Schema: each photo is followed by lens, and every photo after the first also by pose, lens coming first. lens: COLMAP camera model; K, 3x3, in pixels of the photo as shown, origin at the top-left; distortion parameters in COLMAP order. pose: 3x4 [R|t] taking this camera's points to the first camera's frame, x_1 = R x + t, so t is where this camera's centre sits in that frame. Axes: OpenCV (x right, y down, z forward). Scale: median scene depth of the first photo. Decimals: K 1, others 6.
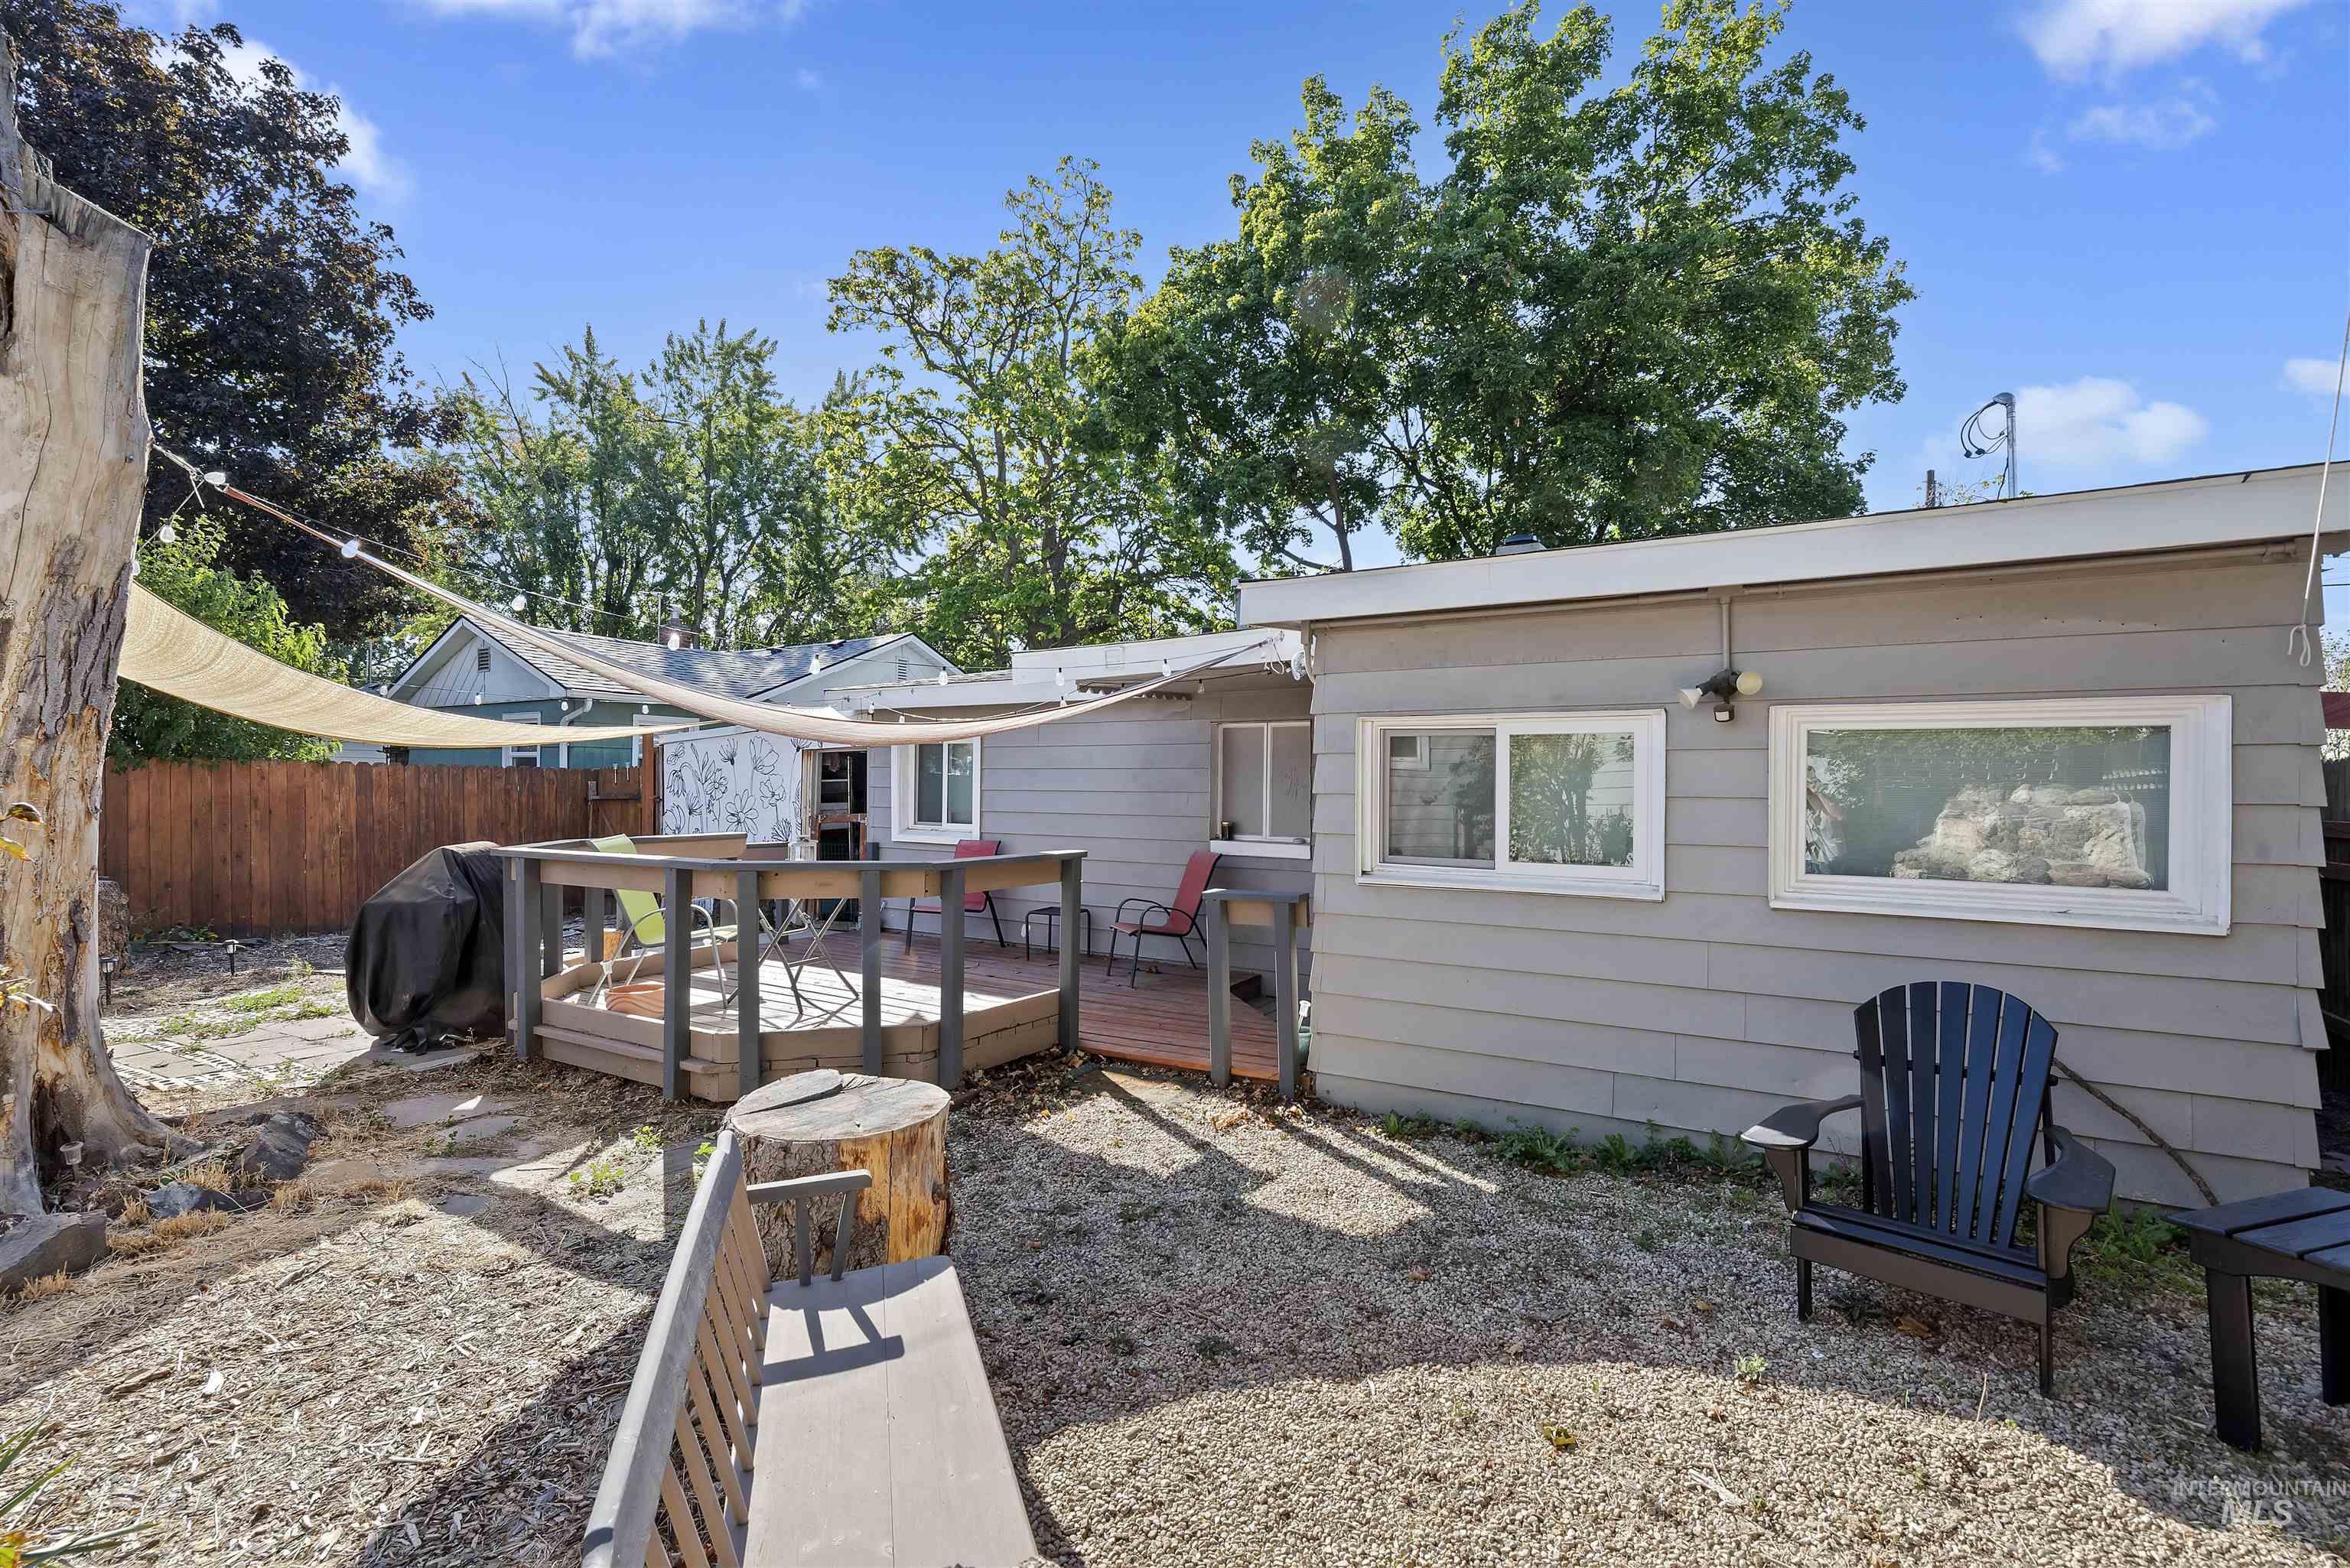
lens RADIAL K [[1054.4, 0, 1176.5], [0, 1054.4, 788.6], [0, 0, 1]] dist [0.000679, 0.000030]
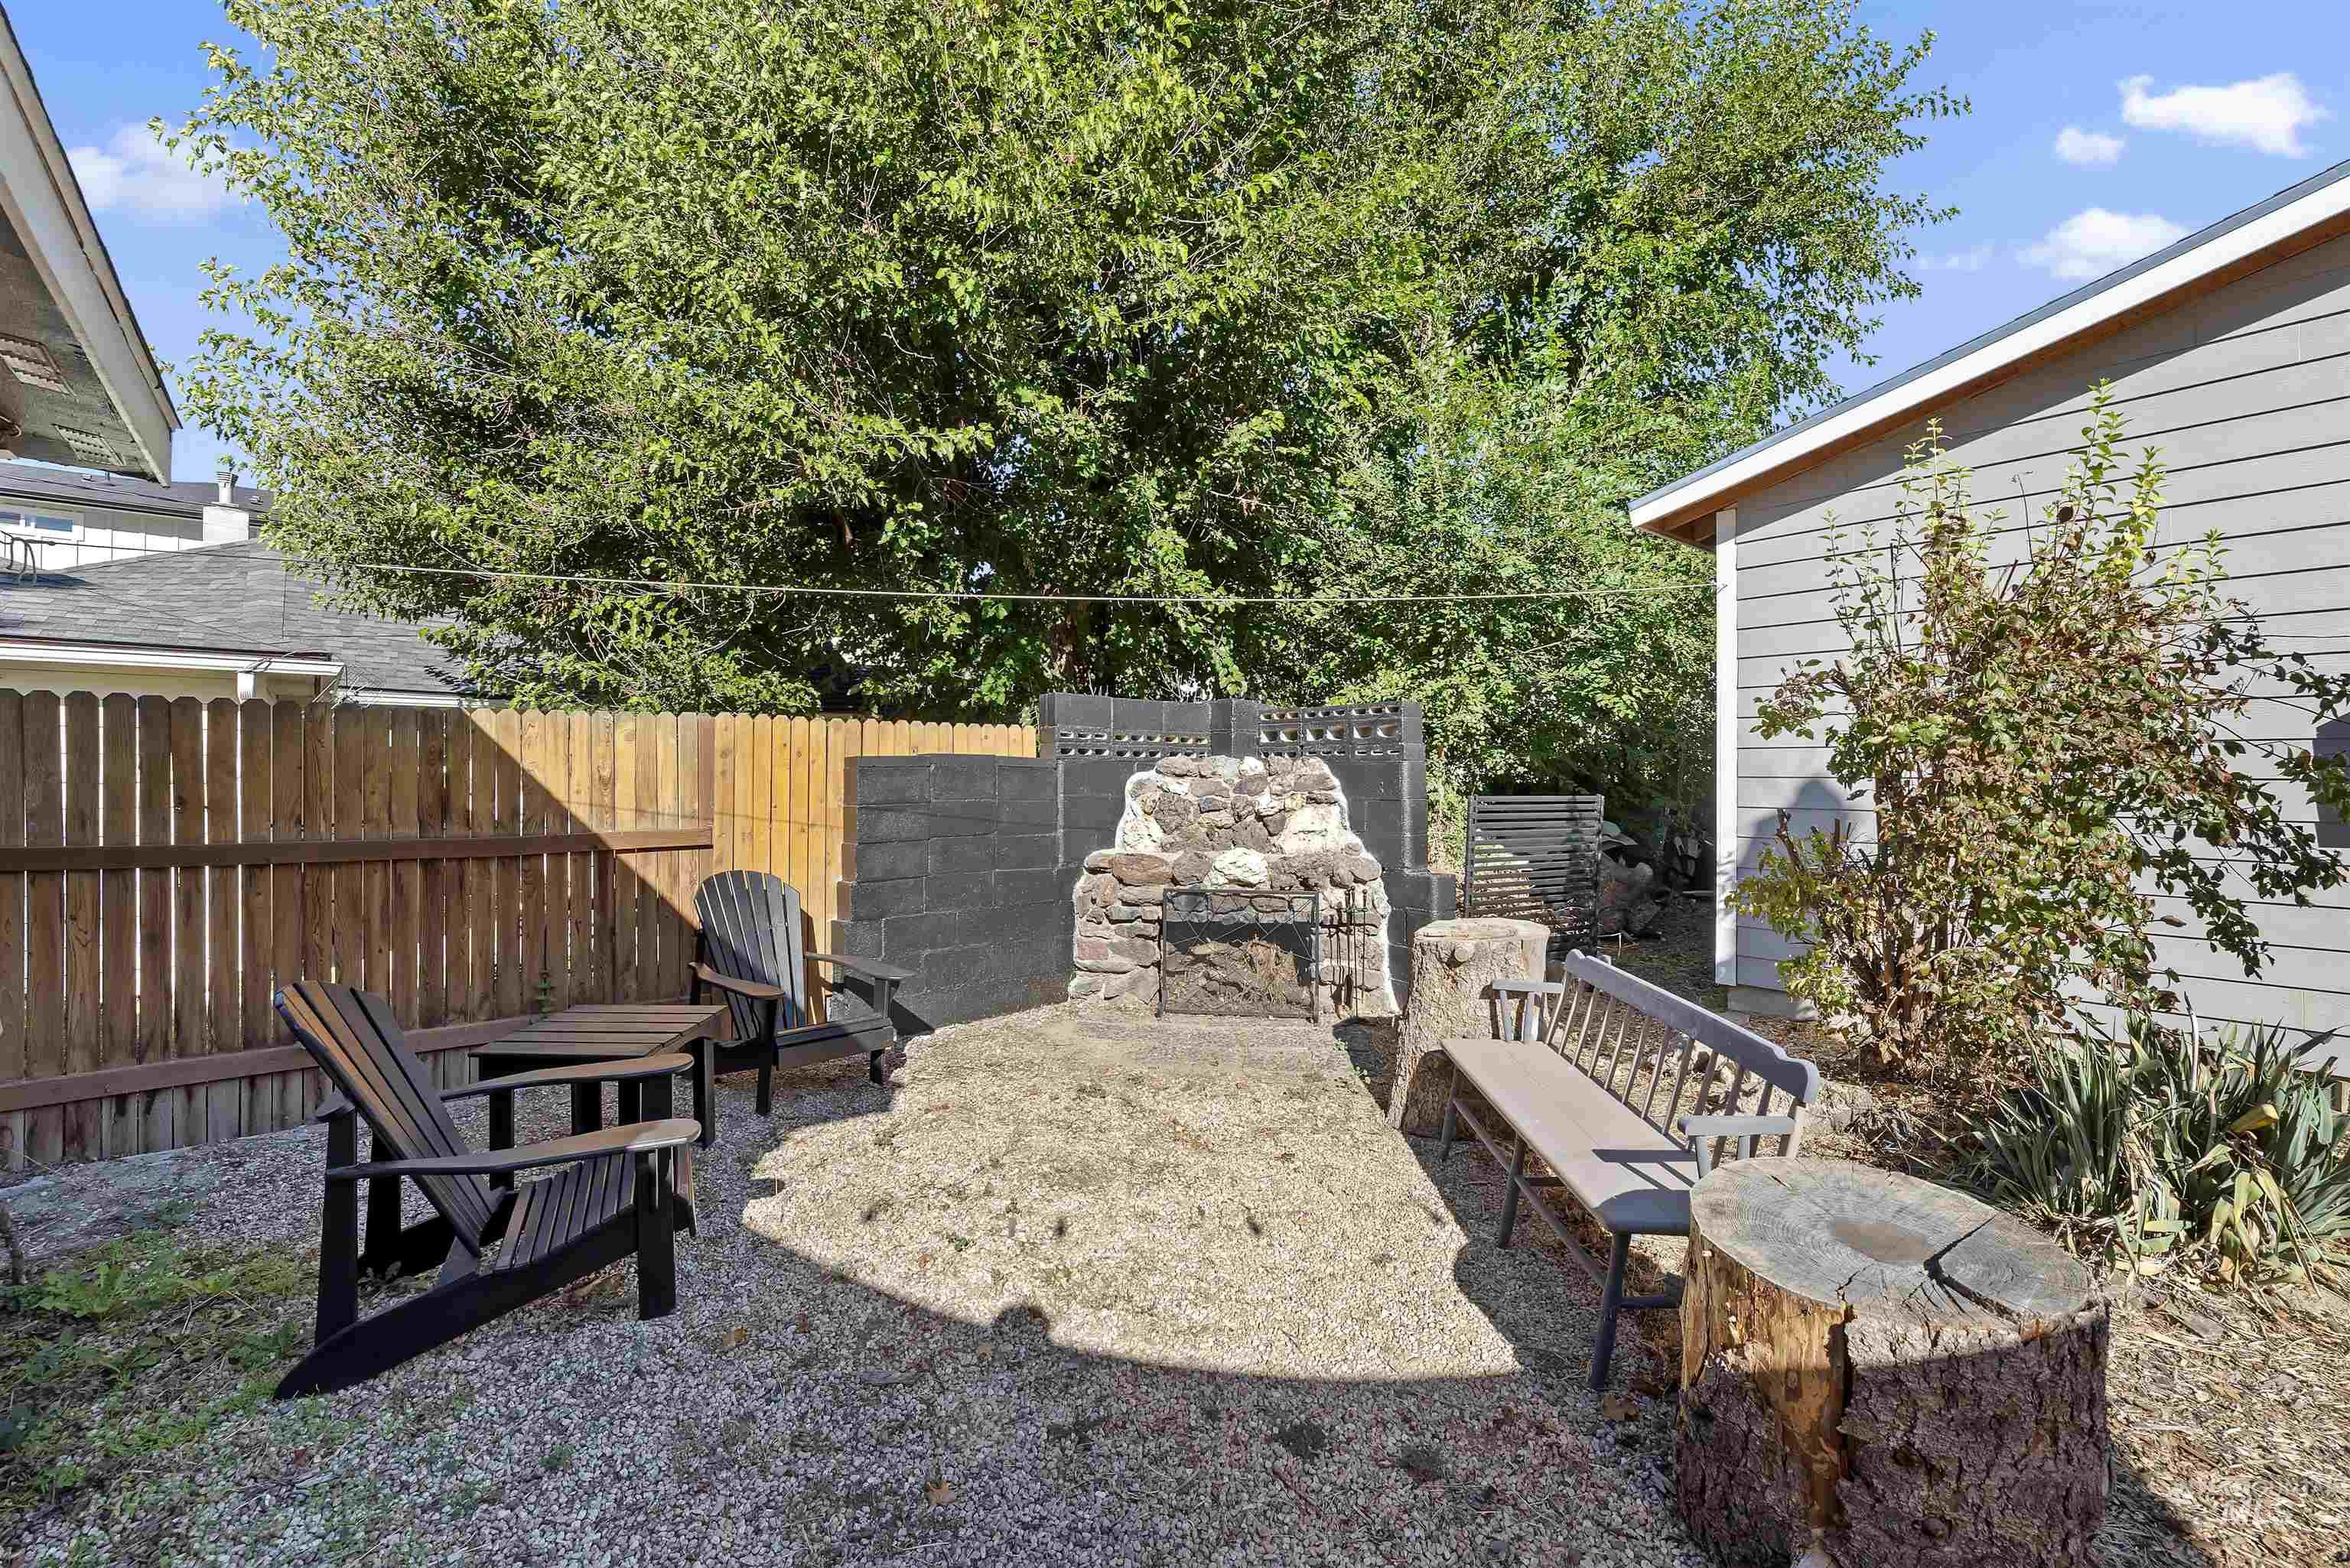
lens RADIAL K [[1054.4, 0, 1171.6], [0, 1054.4, 784.8], [0, 0, 1]] dist [0.000679, 0.000030]
pose [[-0.945707, -0.005006, 0.324982, -0.167501], [-0.004492, 0.999987, 0.002333, 0.041240], [-0.324990, 0.000747, -0.945717, 2.339035]]
